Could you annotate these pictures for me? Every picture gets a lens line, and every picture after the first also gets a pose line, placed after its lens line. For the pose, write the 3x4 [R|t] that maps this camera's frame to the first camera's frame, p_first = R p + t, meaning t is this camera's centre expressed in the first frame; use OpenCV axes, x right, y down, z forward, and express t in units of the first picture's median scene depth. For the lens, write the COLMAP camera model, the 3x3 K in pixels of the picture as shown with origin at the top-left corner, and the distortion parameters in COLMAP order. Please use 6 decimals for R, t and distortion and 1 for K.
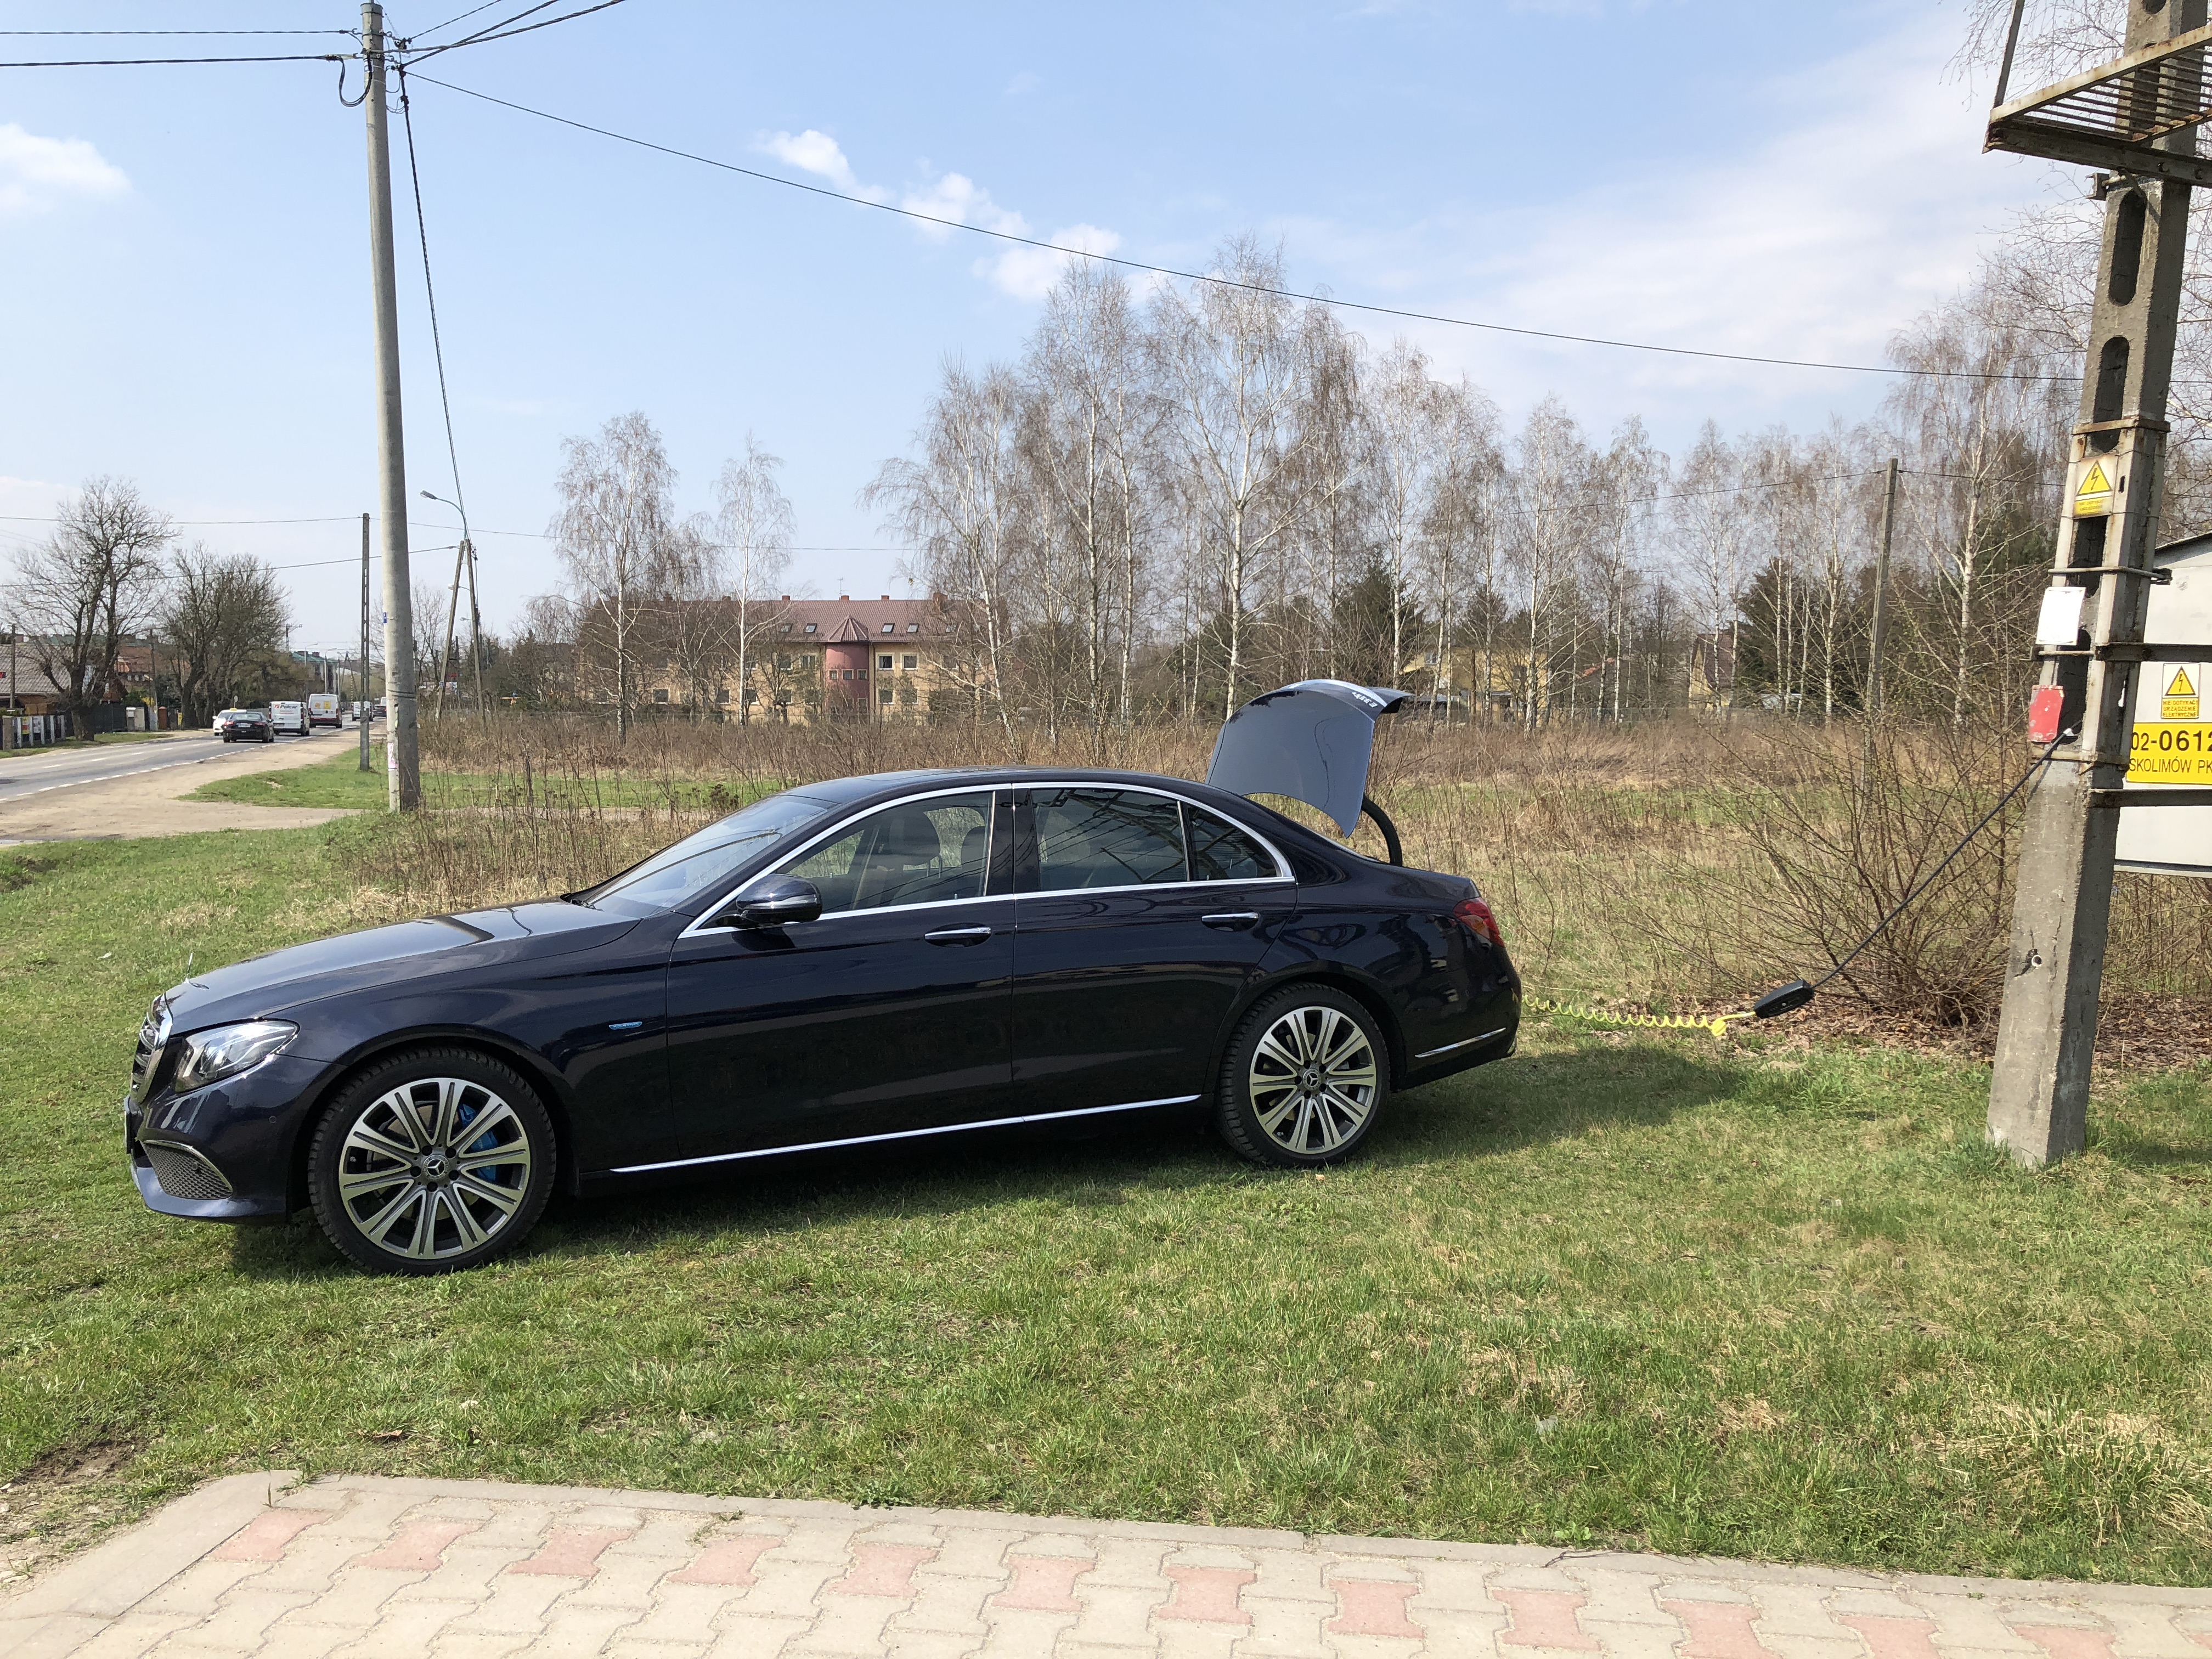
lens RADIAL K [[1814.4, 0, 1056.1], [0, 1814.4, 826.4], [0, 0, 1]] dist [0.005462, -0.005316]
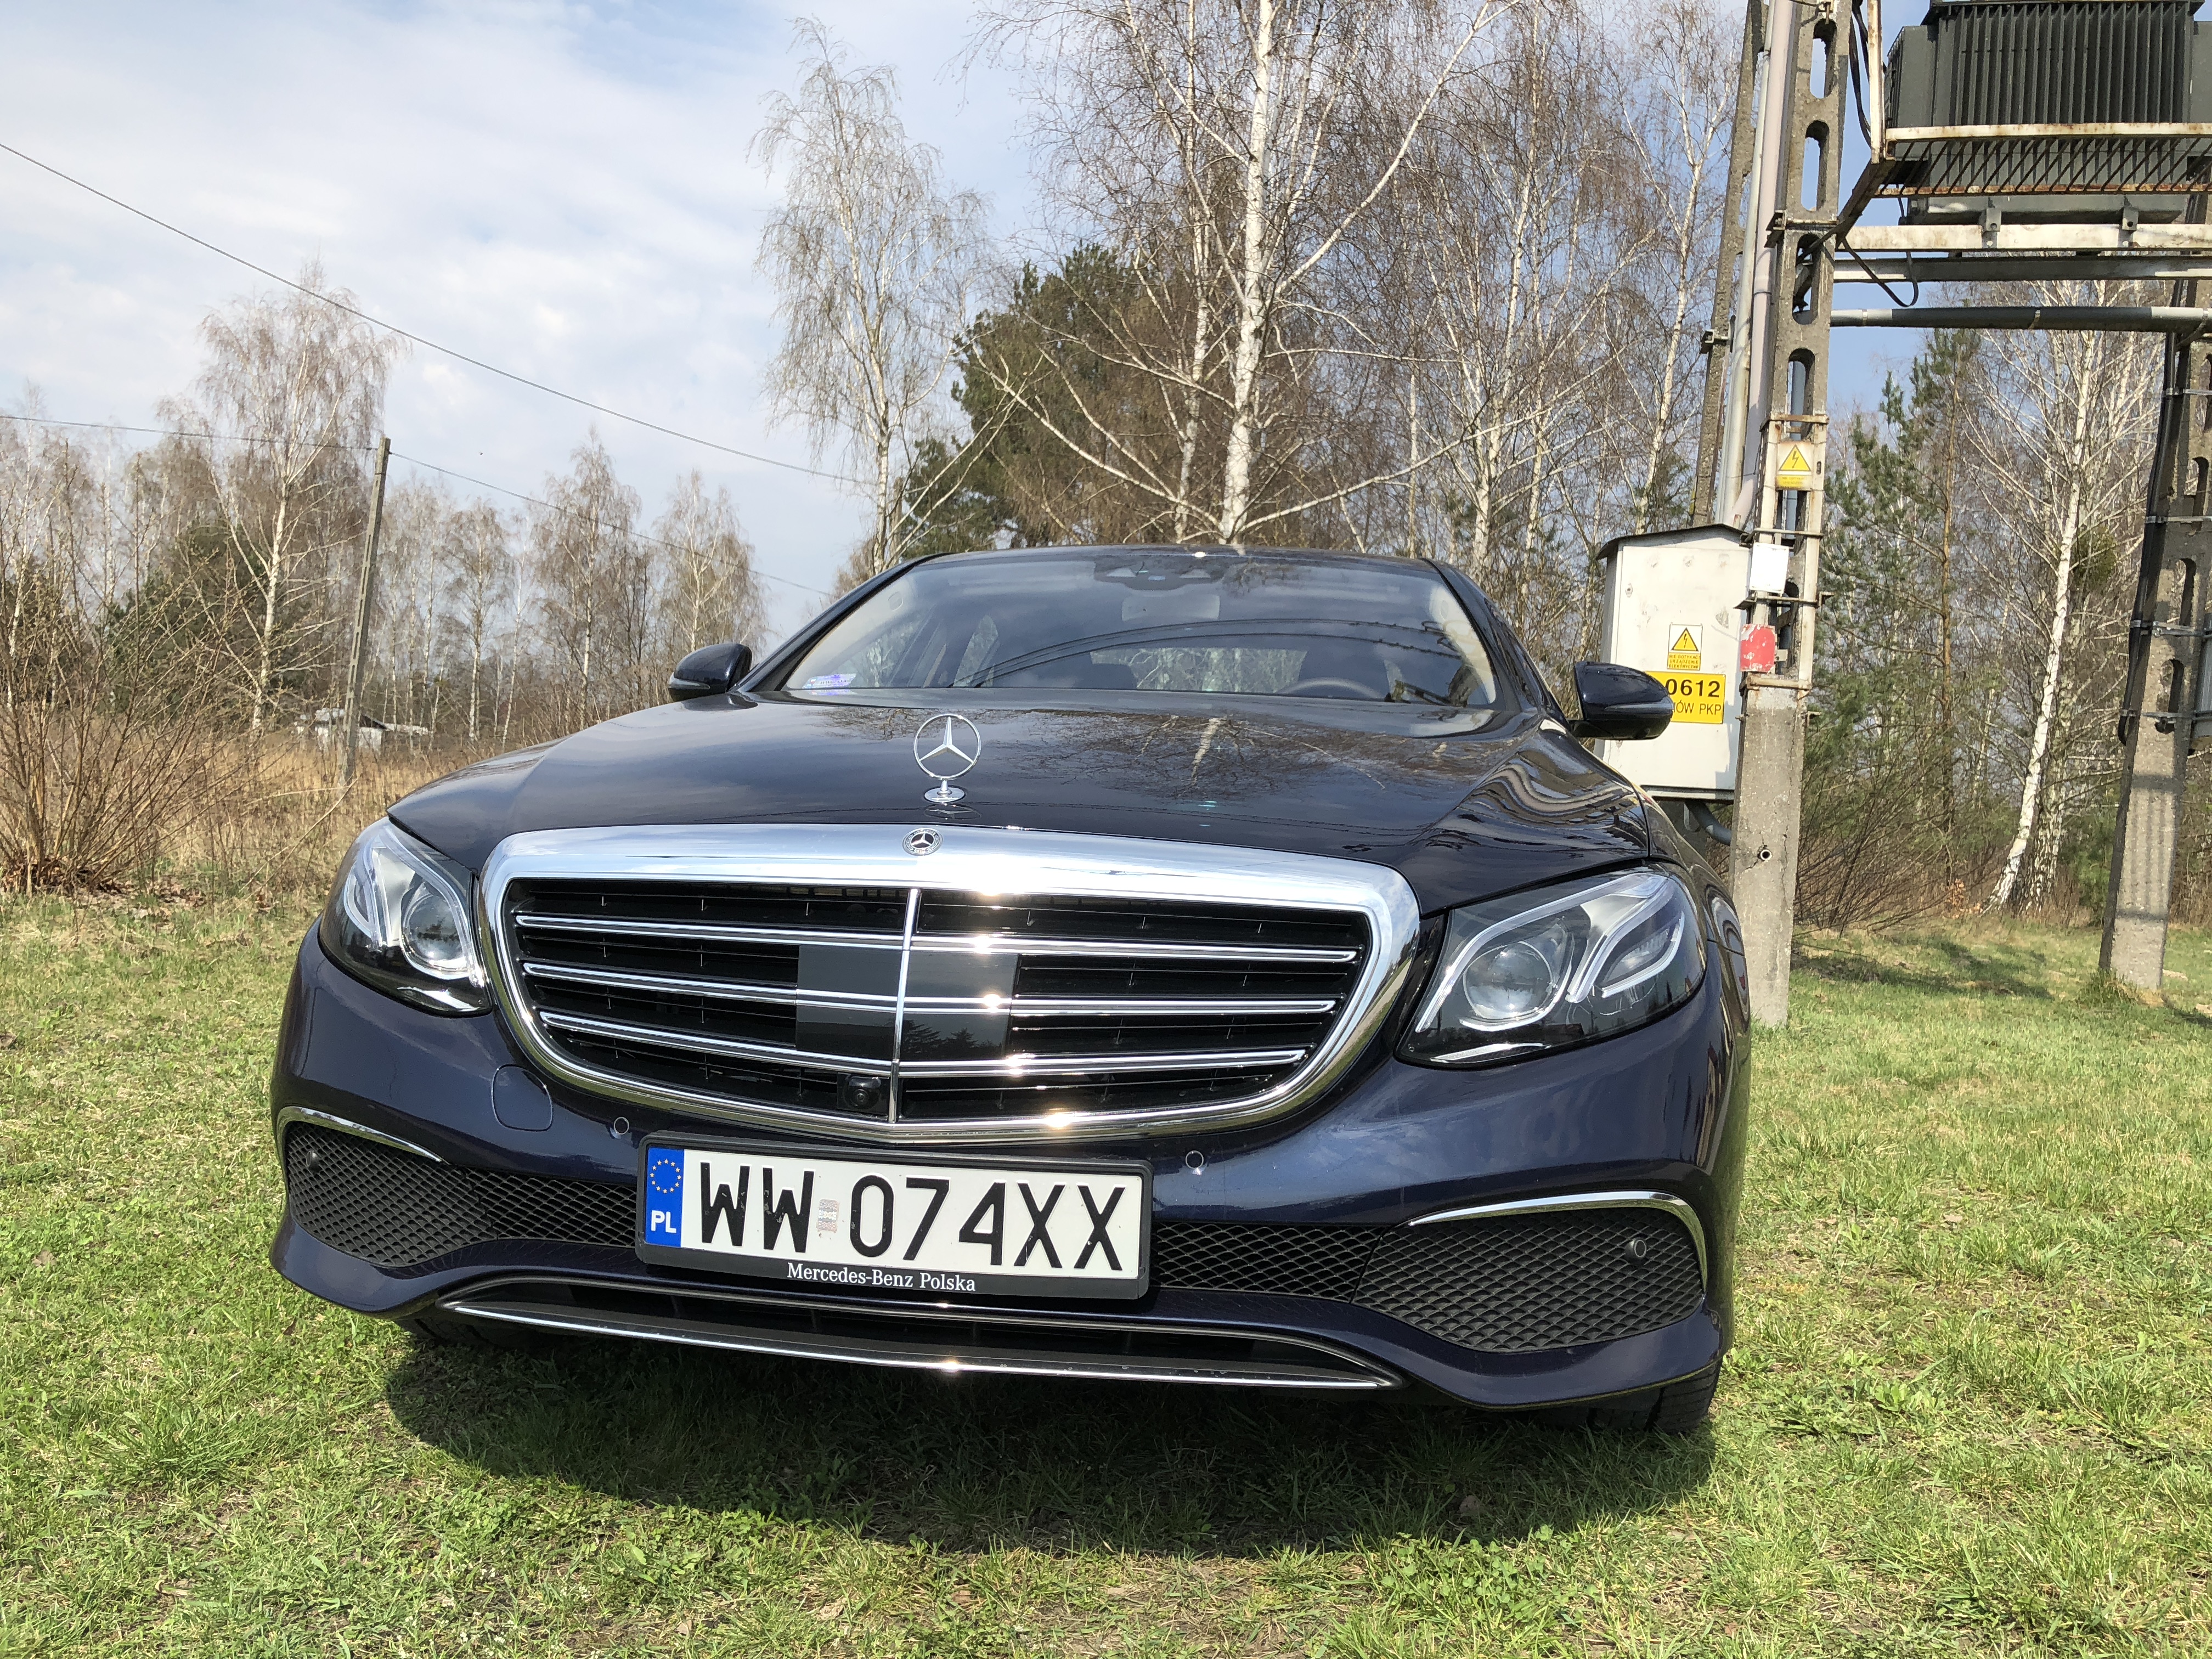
lens RADIAL K [[1823.5, 0, 1106.0], [0, 1823.5, 829.5], [0, 0, 1]] dist [0.012247, 0.002760]
pose [[0.528996, 0.028979, 0.848129, -0.091626], [-0.017593, 0.999576, -0.023180, 0.012186], [-0.848442, -0.002659, 0.529282, 0.096683]]
